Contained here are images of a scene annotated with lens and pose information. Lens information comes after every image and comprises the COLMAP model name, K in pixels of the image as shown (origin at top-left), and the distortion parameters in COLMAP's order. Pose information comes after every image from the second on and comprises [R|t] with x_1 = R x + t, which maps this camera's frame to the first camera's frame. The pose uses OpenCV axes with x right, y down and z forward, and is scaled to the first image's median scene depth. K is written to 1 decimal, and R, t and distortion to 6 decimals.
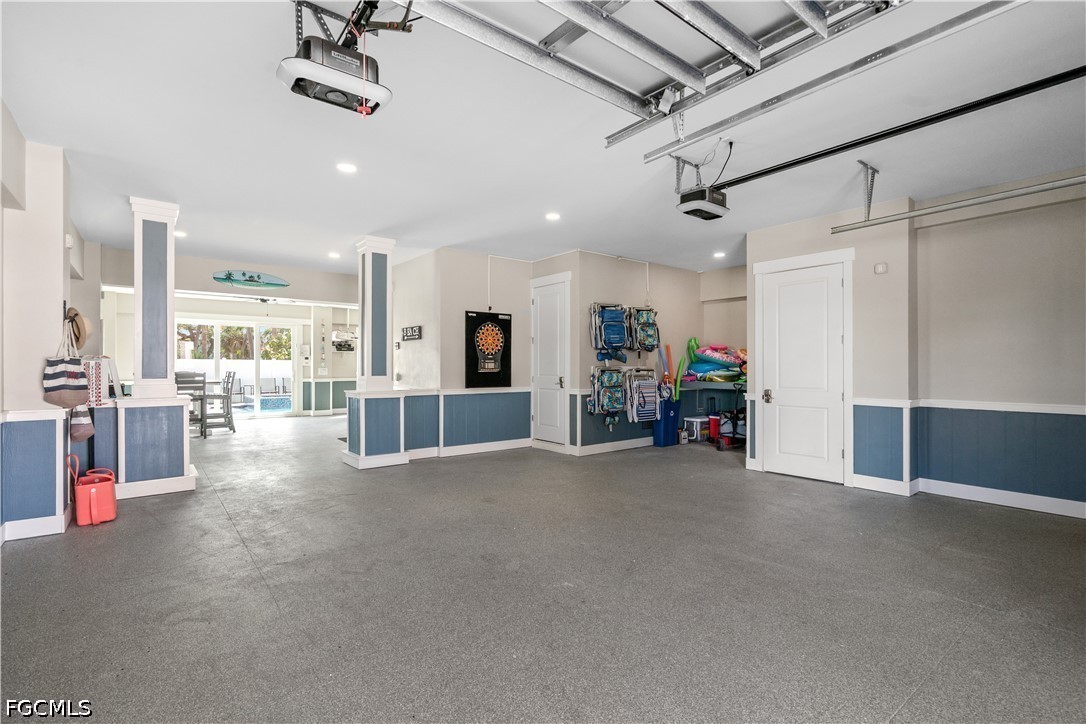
lens RADIAL K [[501.5, 0, 543.5], [0, 501.5, 367.9], [0, 0, 1]] dist [-0.001533, 0.001259]
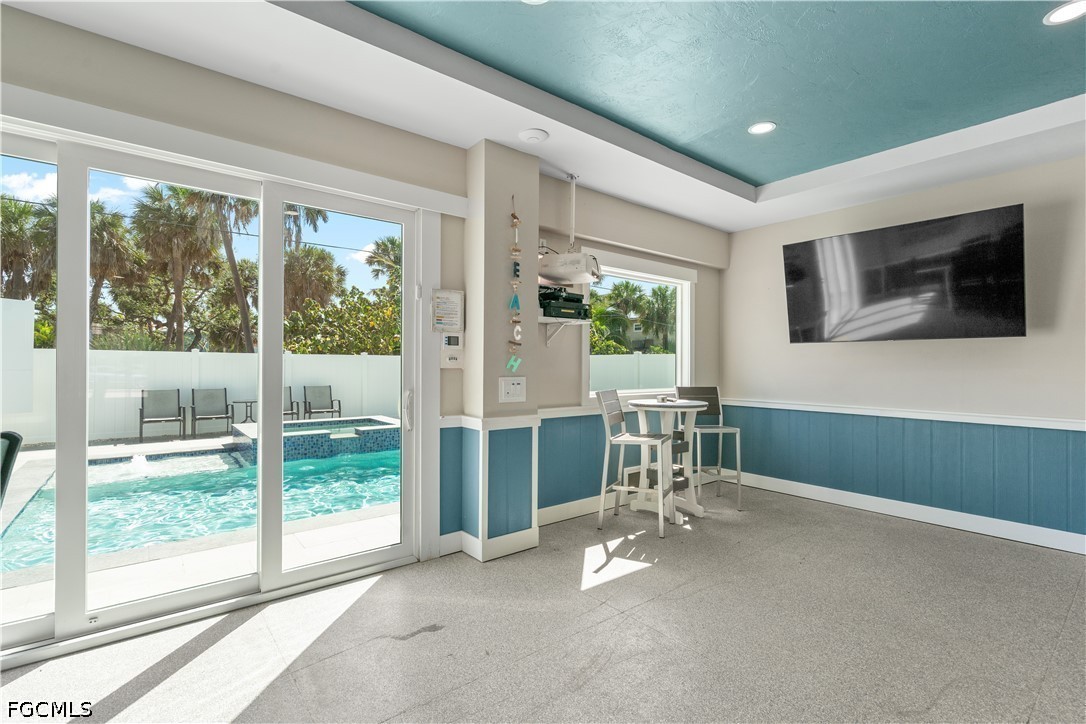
lens RADIAL K [[501.5, 0, 543.5], [0, 501.5, 367.9], [0, 0, 1]] dist [-0.001533, 0.001259]
pose [[0.999977, 0.002904, 0.006119, -0.425768], [-0.002934, 0.999984, 0.004873, -0.005963], [-0.006104, -0.004891, 0.999969, 0.730271]]
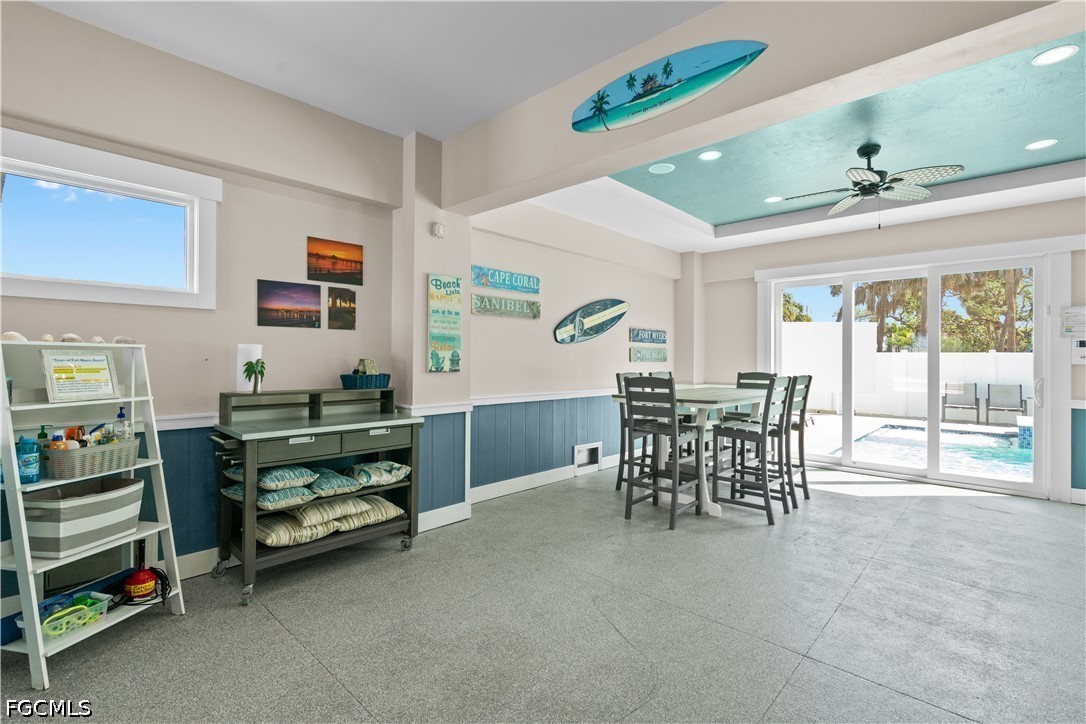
lens RADIAL K [[501.5, 0, 543.5], [0, 501.5, 367.9], [0, 0, 1]] dist [-0.001533, 0.001259]
pose [[0.152178, 0.018956, -0.988171, -0.176373], [-0.011009, 0.999787, 0.017484, -0.003873], [0.988292, 0.008218, 0.152354, 0.561997]]
